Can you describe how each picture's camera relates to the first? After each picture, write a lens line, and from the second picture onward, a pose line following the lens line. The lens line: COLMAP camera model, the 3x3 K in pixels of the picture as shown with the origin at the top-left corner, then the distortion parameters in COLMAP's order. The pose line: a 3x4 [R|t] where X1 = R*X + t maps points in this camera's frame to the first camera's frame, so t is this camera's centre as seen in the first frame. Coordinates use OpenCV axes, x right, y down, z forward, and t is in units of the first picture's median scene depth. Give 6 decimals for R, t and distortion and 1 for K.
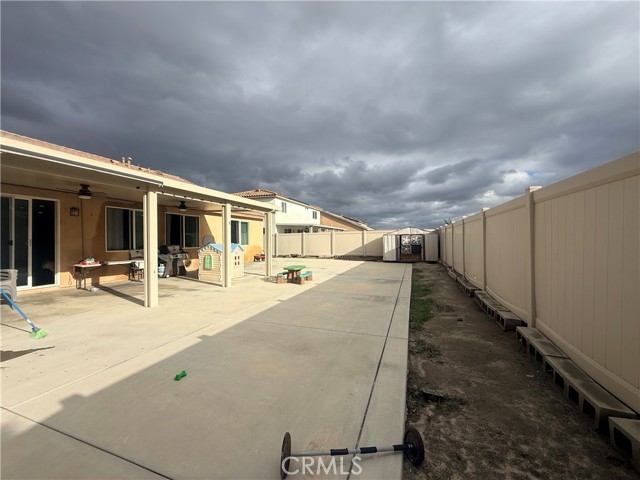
lens RADIAL K [[254.2, 0, 319.7], [0, 254.2, 241.0], [0, 0, 1]] dist [-0.003771, 0.001452]
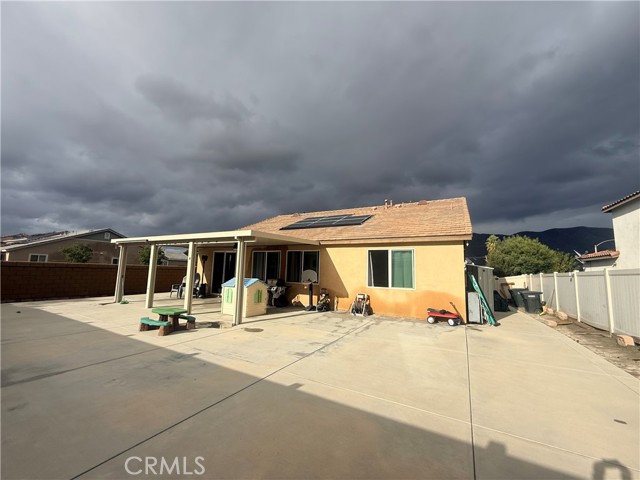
lens RADIAL K [[254.2, 0, 320.6], [0, 254.2, 242.9], [0, 0, 1]] dist [-0.003771, 0.001452]
pose [[-0.159264, -0.123822, -0.979440, 0.588053], [-0.042778, 0.992037, -0.118459, -0.018181], [0.986309, 0.023033, -0.163293, 1.530624]]
